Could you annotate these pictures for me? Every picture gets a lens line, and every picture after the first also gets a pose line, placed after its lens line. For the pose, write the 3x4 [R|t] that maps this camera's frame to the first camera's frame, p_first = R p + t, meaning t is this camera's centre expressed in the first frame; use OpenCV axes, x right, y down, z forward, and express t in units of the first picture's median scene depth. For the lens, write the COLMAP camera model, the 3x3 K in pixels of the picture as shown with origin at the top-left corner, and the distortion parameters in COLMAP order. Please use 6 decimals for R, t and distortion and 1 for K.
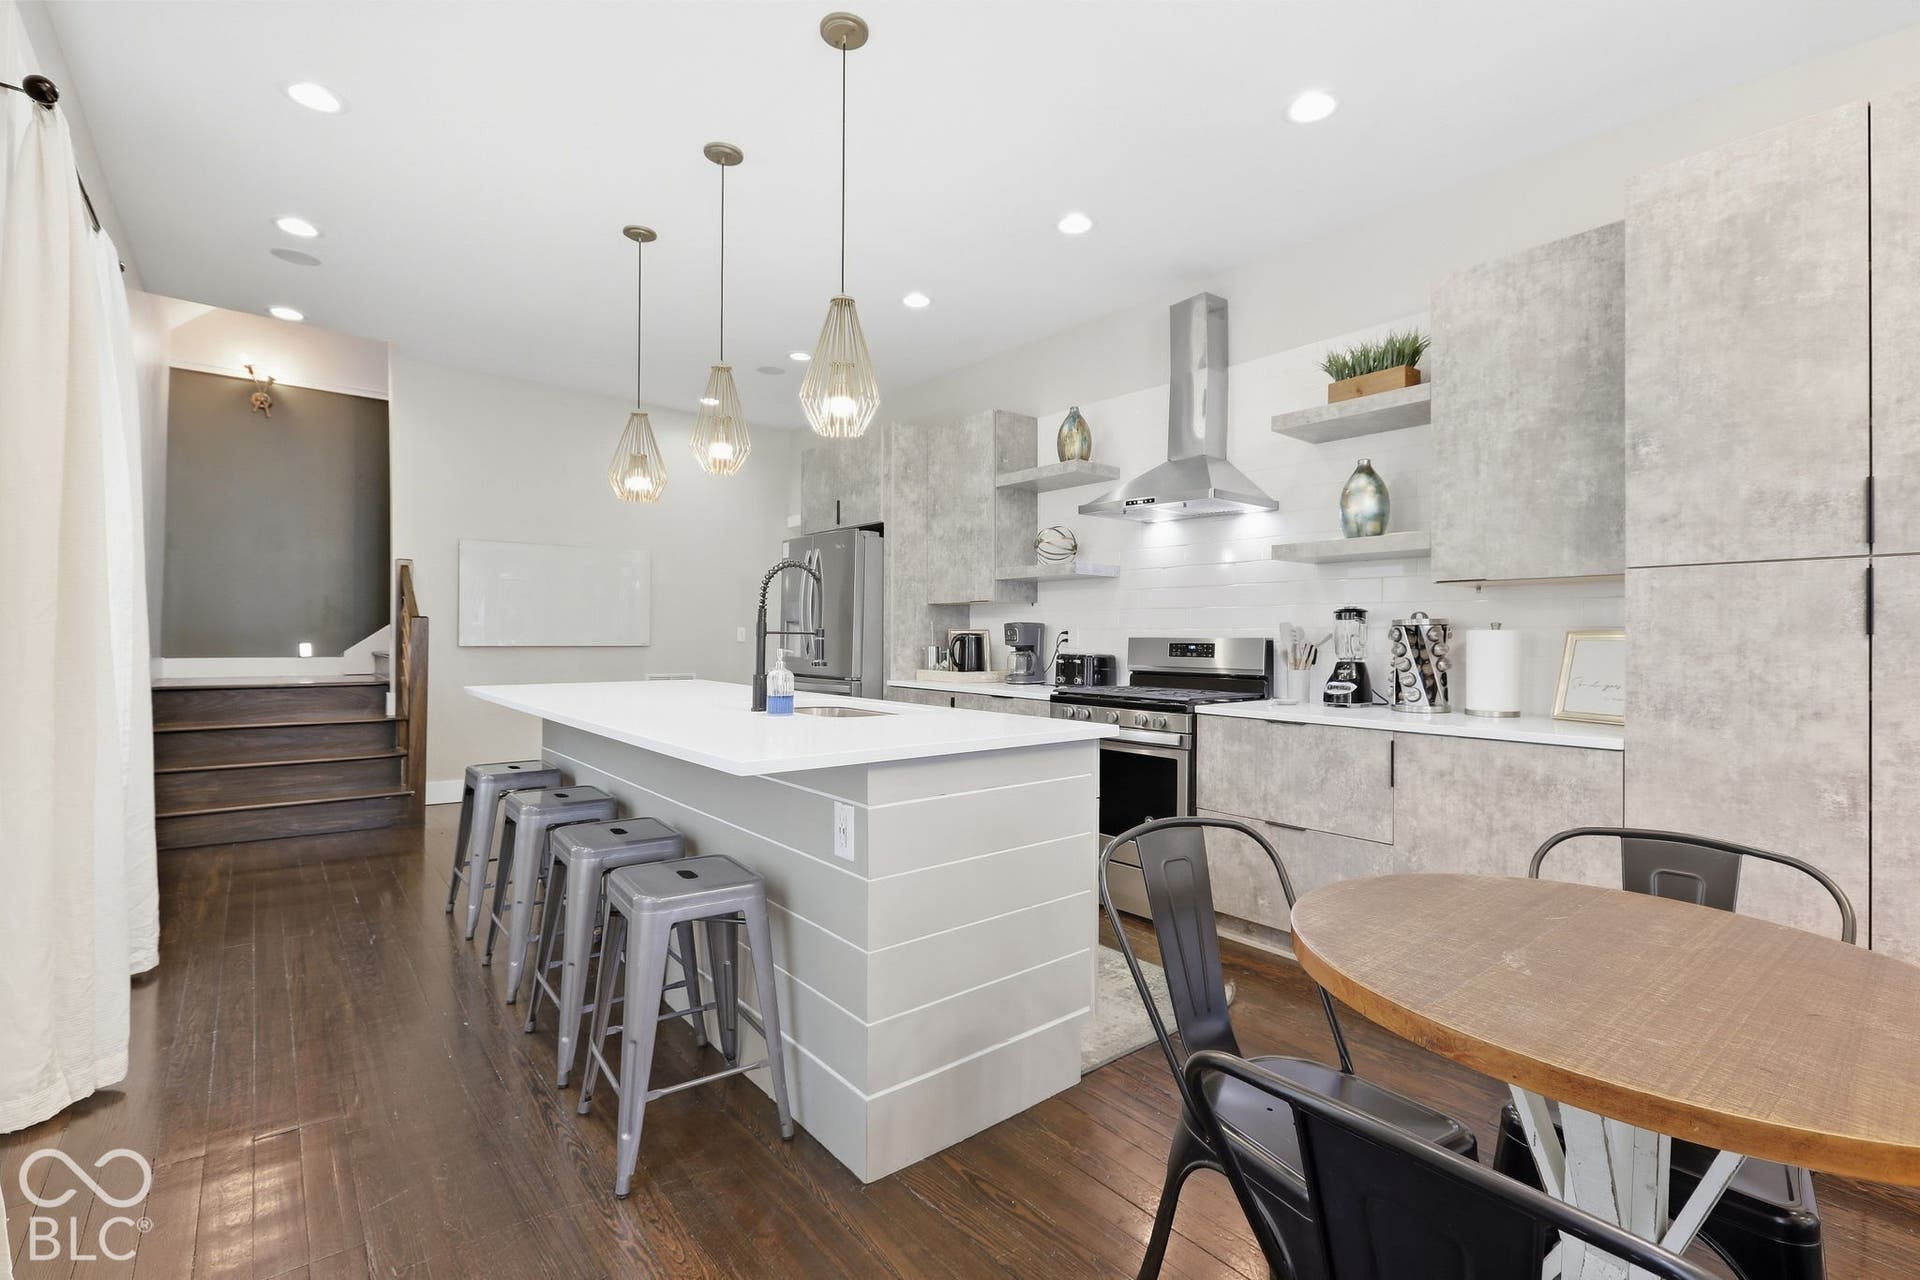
lens RADIAL K [[858.8, 0, 962.6], [0, 858.8, 636.9], [0, 0, 1]] dist [-0.000415, 0.000510]
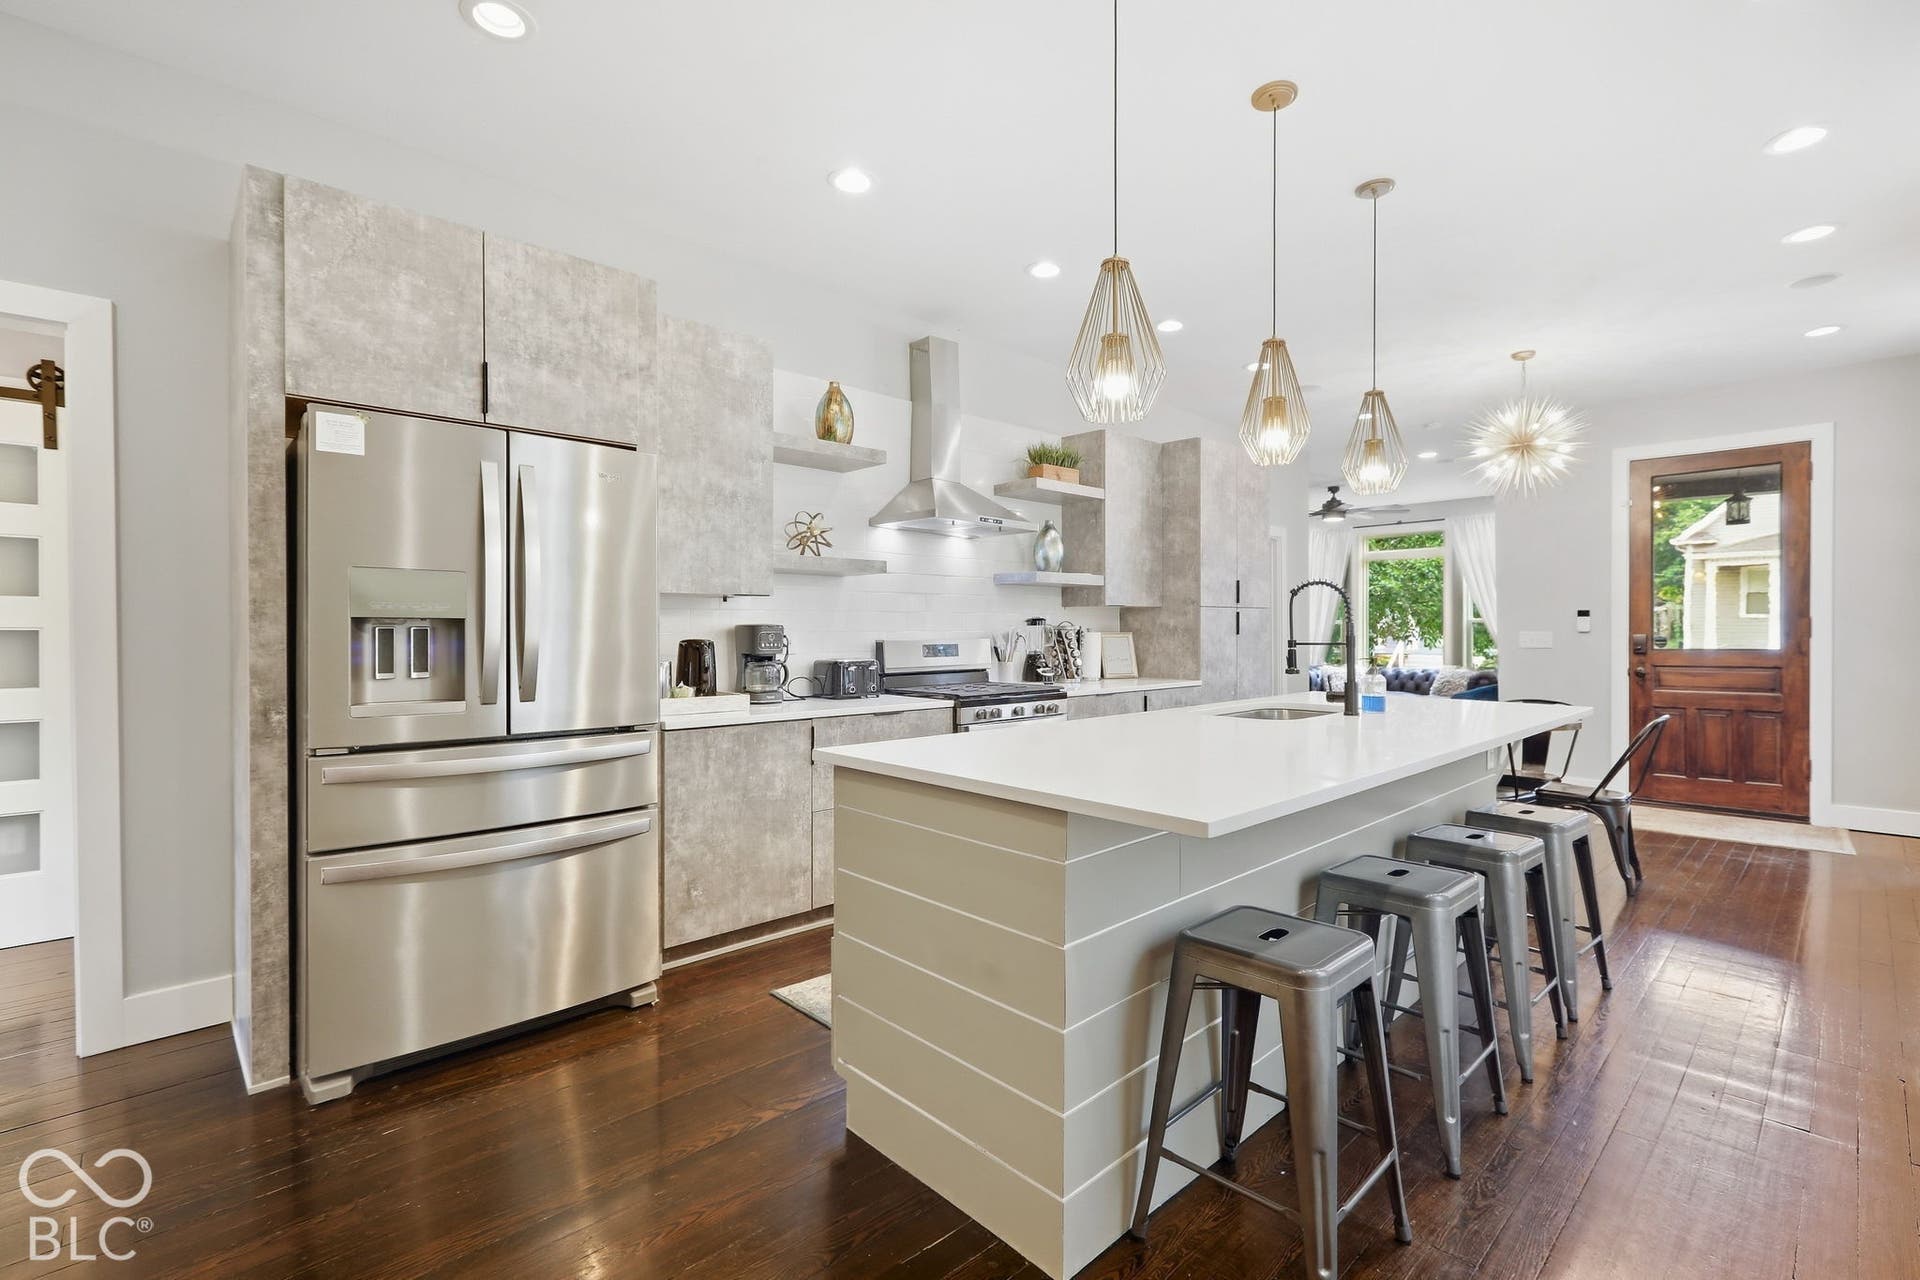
lens RADIAL K [[850.8, 0, 960.0], [0, 850.8, 640.0], [0, 0, 1]] dist [-0.003844, -0.000236]
pose [[-0.064498, -0.019576, 0.997726, -1.029359], [0.000350, 0.999807, 0.019640, -0.024406], [-0.997918, 0.001616, -0.064479, 1.256328]]
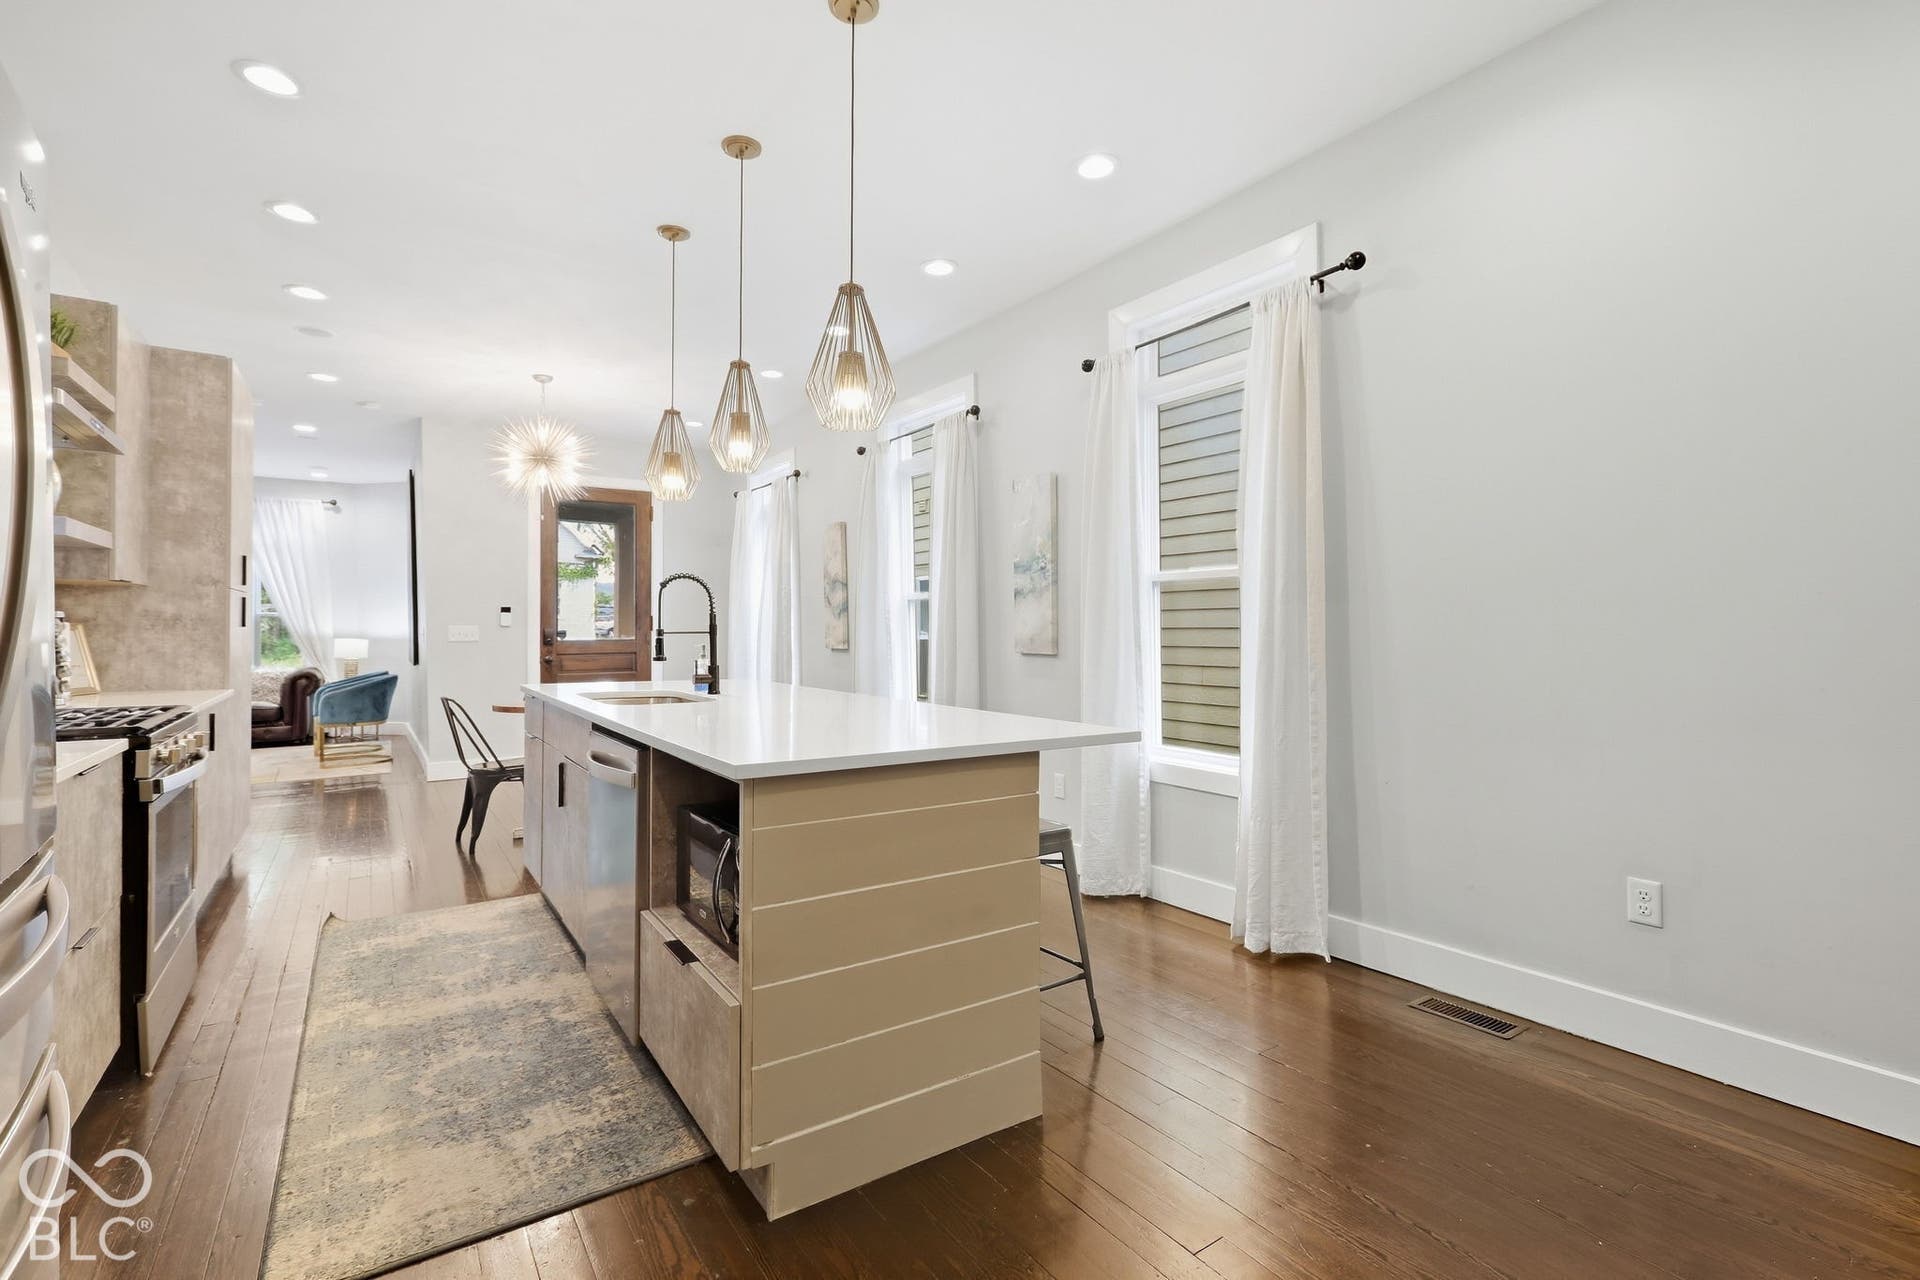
lens RADIAL K [[867.3, 0, 955.8], [0, 867.3, 607.2], [0, 0, 1]] dist [-0.000382, 0.000192]
pose [[-0.995326, -0.007146, 0.096308, -0.564166], [-0.009550, 0.999654, -0.024526, -0.010368], [-0.096100, -0.025331, -0.995049, 1.792992]]
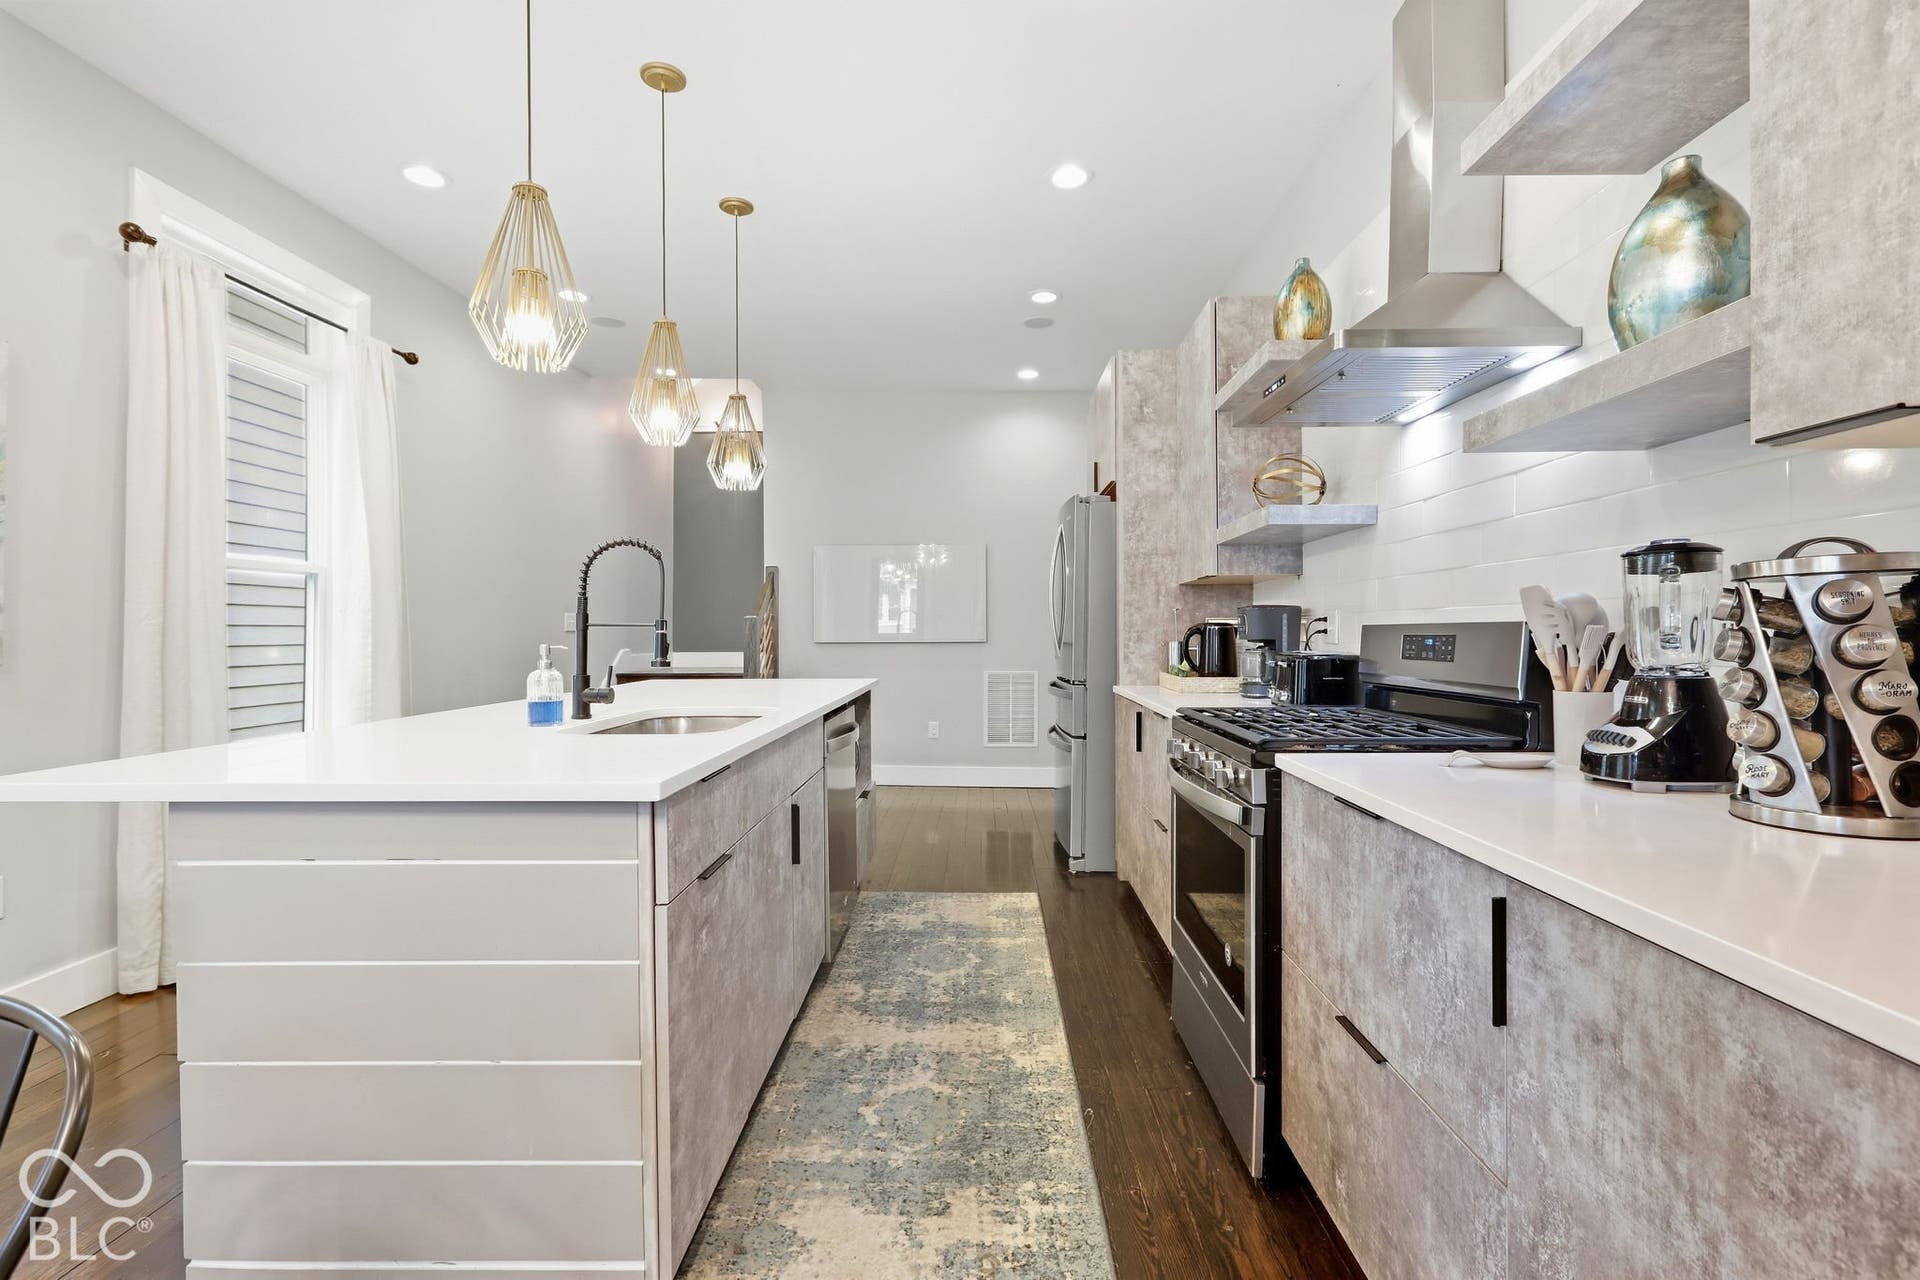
lens RADIAL K [[861.0, 0, 960.0], [0, 861.0, 640.0], [0, 0, 1]] dist [0.001159, 0.000233]
pose [[0.755016, -0.003991, -0.655695, 0.477058], [0.009517, 0.999943, 0.004873, 0.006808], [0.655638, -0.009920, 0.755010, 0.486475]]
